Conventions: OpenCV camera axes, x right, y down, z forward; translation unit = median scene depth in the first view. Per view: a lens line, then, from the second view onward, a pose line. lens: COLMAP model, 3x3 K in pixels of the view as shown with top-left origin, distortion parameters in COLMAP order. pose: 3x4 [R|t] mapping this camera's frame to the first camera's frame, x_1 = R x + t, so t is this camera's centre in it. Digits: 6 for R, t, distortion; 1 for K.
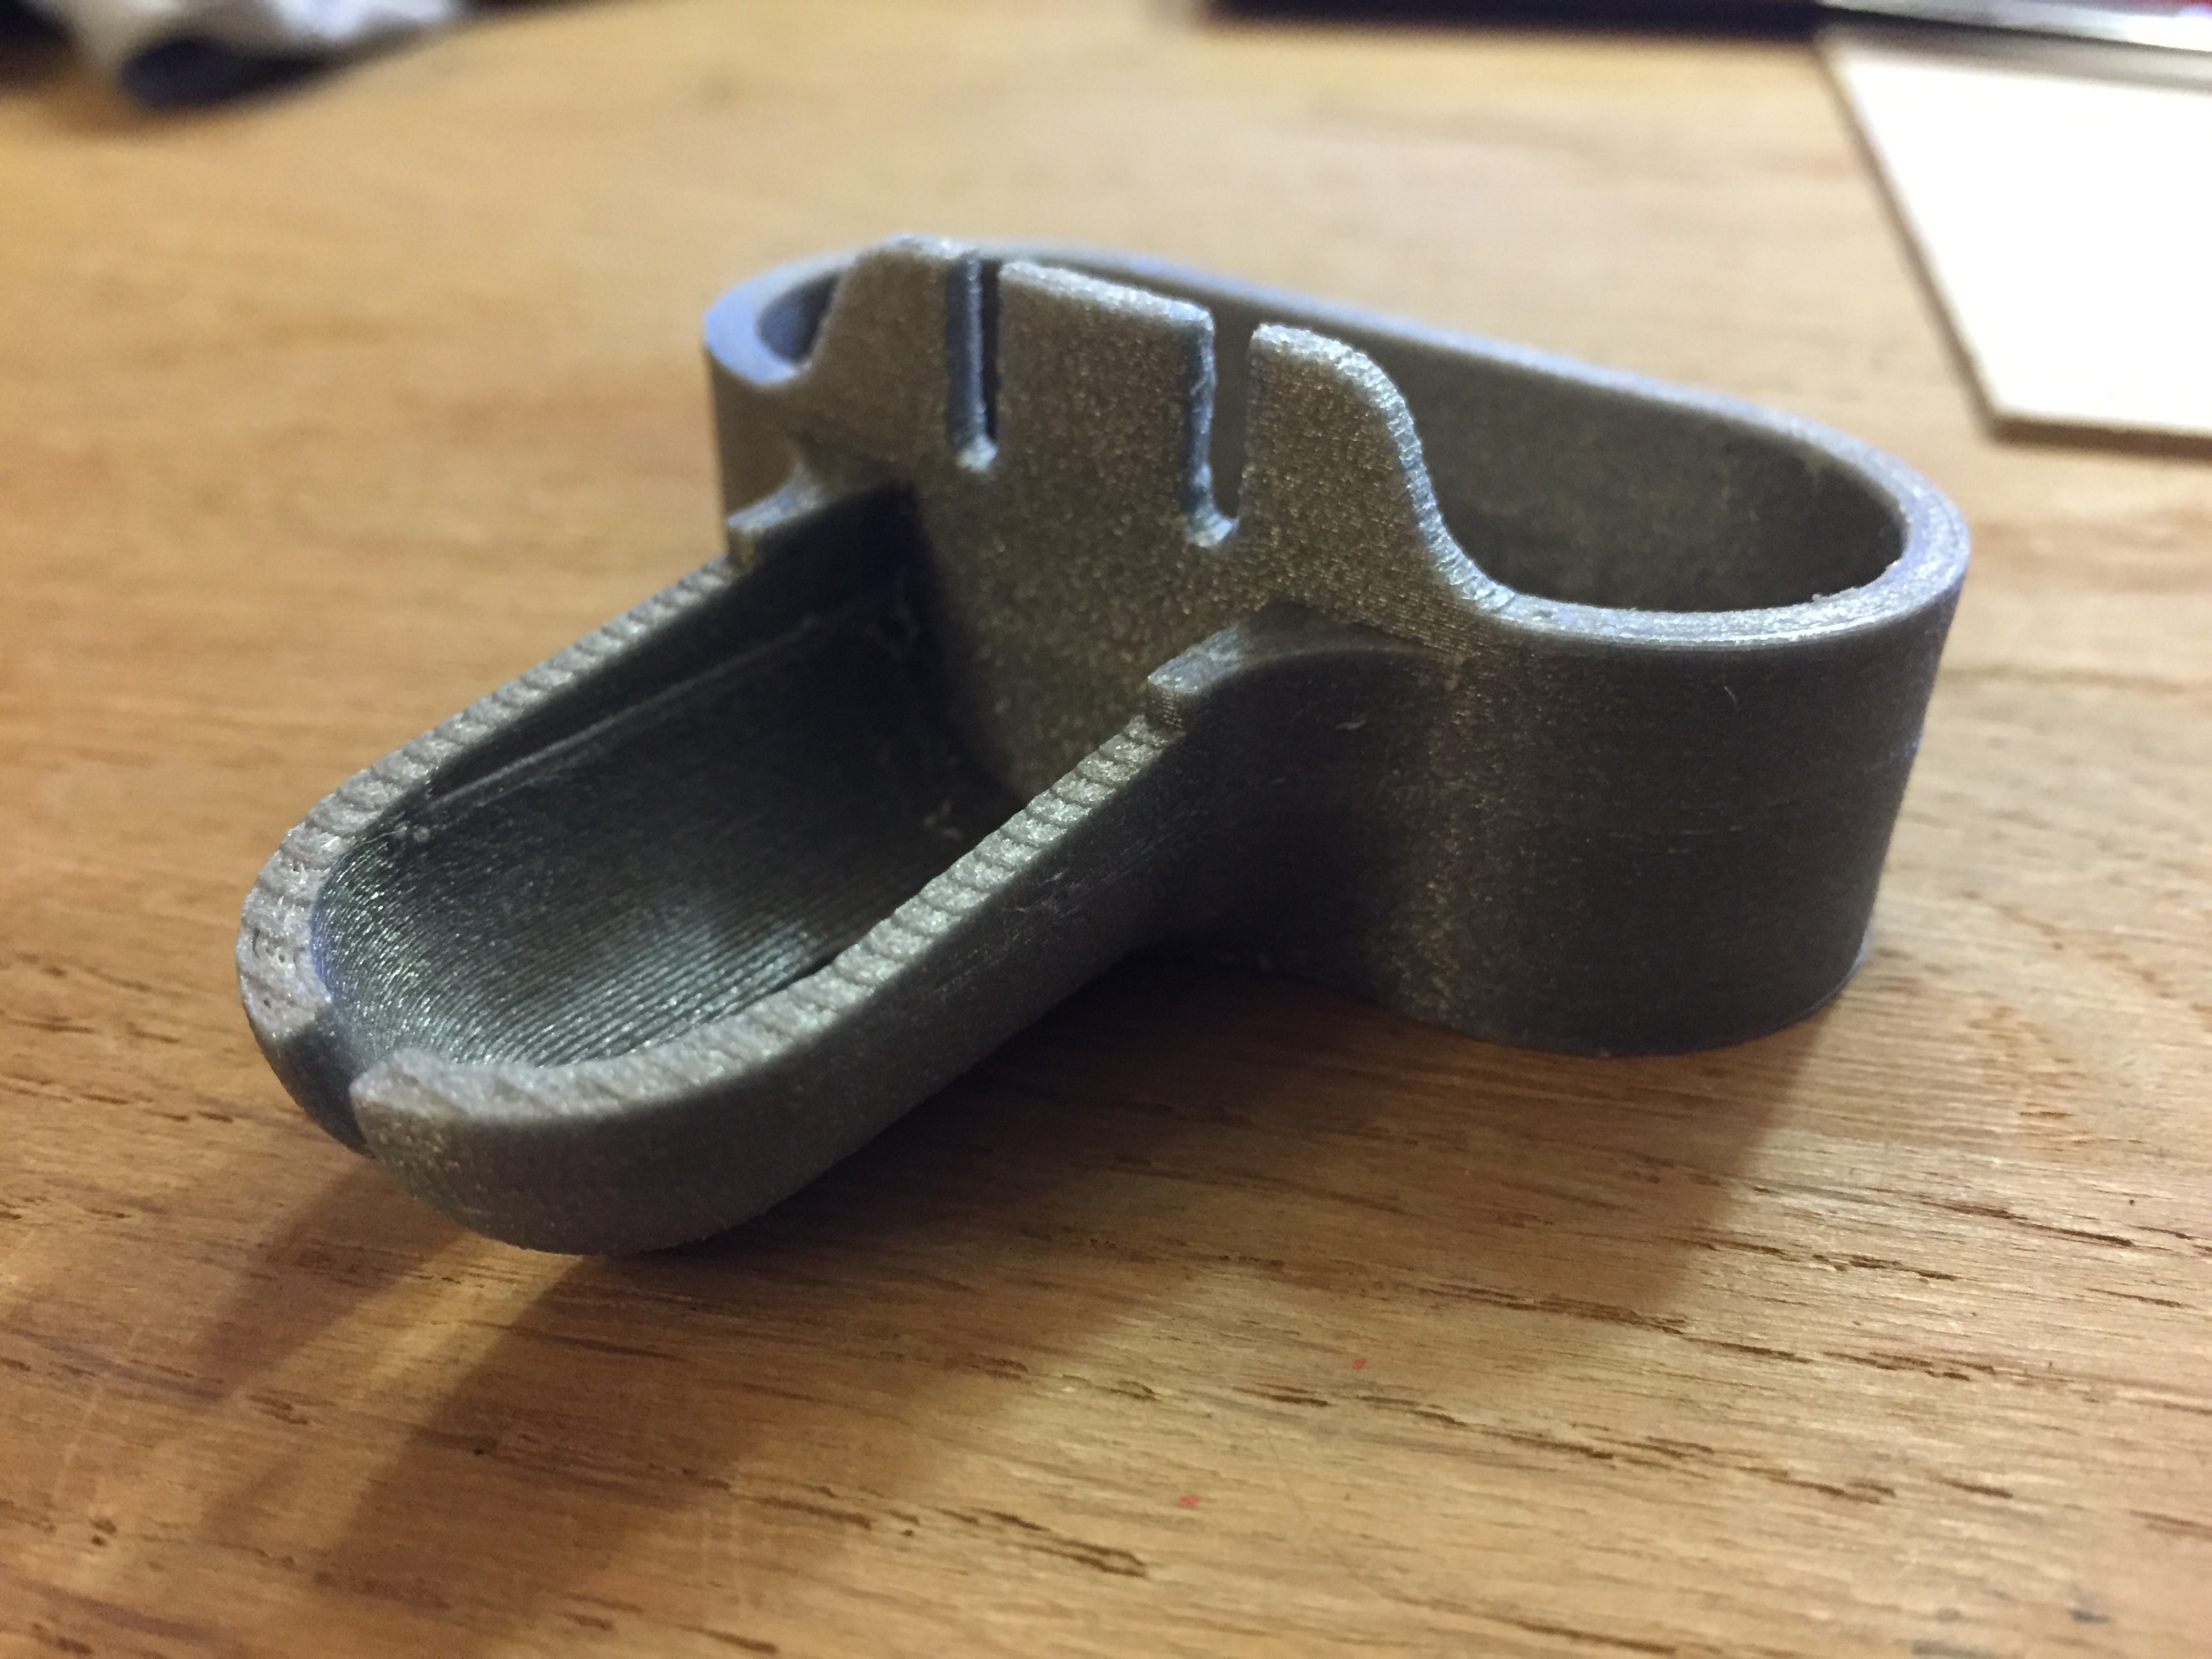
lens RADIAL K [[2217.1, 0, 1160.2], [0, 2217.1, 759.3], [0, 0, 1]] dist [-0.047765, 0.000000]
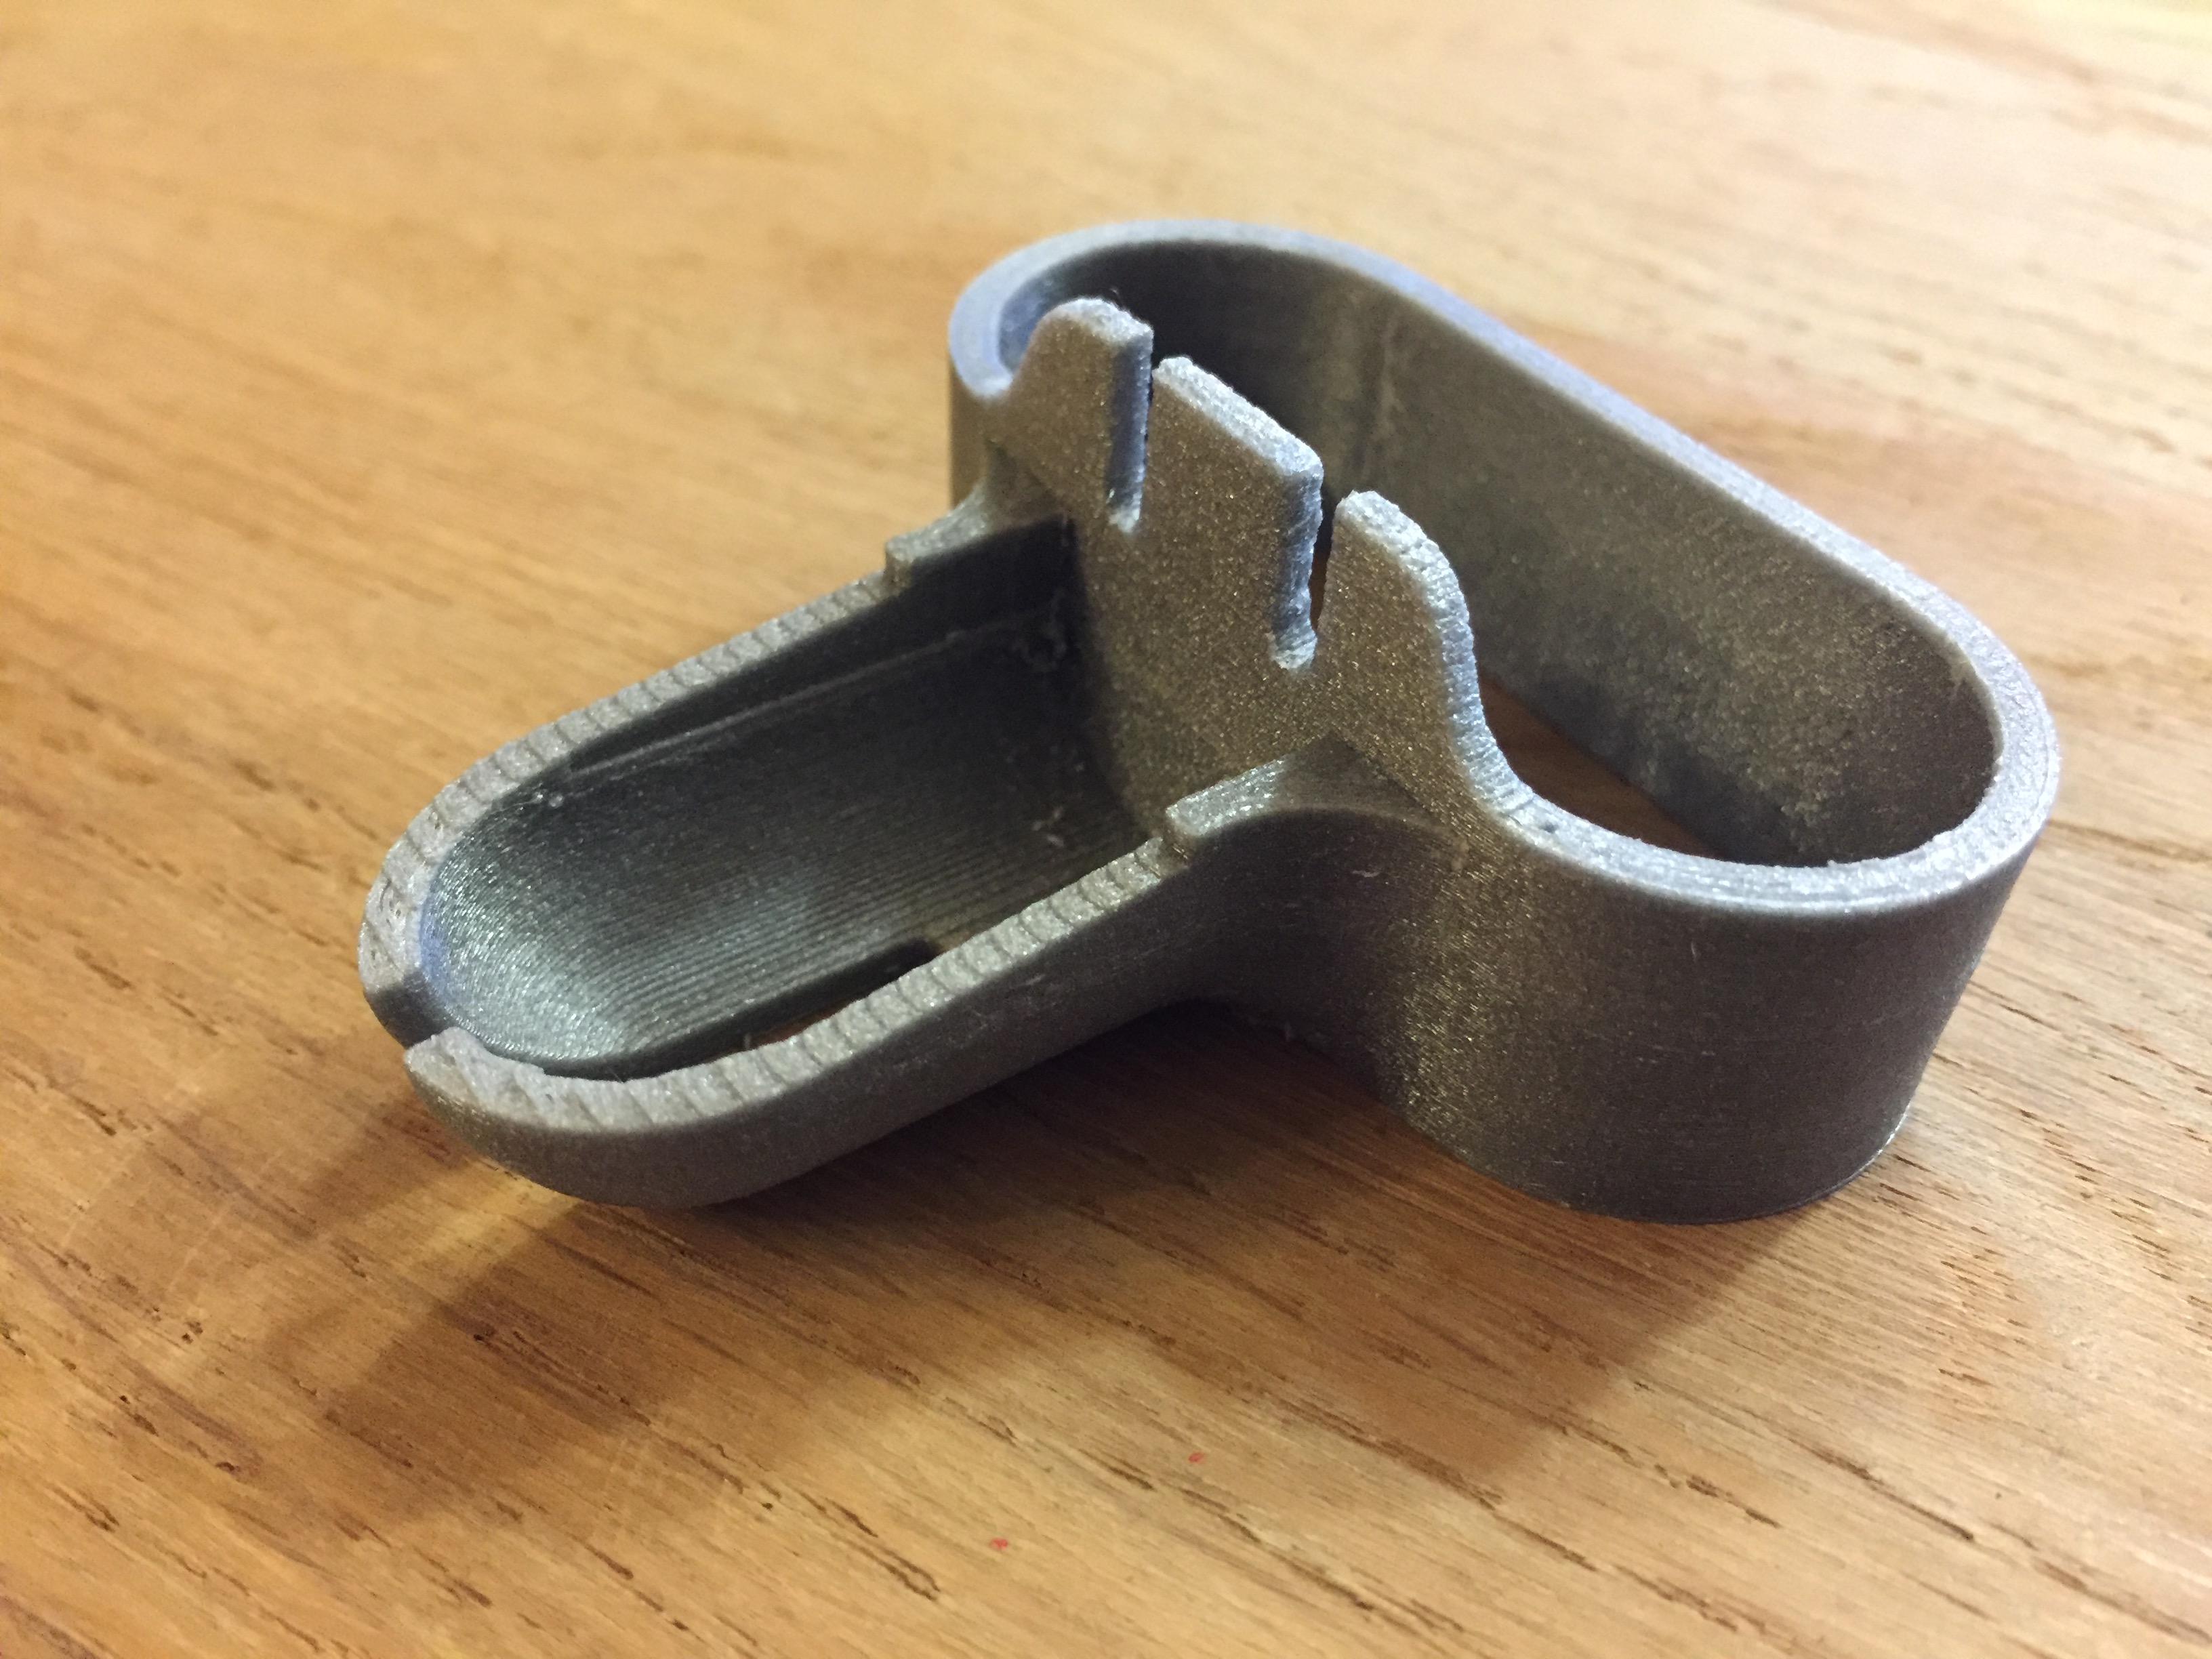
lens RADIAL K [[2217.1, 0, 1101.2], [0, 2217.1, 777.3], [0, 0, 1]] dist [-0.047765, 0.000000]
pose [[0.947884, 0.218146, -0.232226, 0.220344], [-0.176875, 0.966508, 0.185953, -0.256971], [0.265013, -0.135187, 0.954721, -0.054023]]
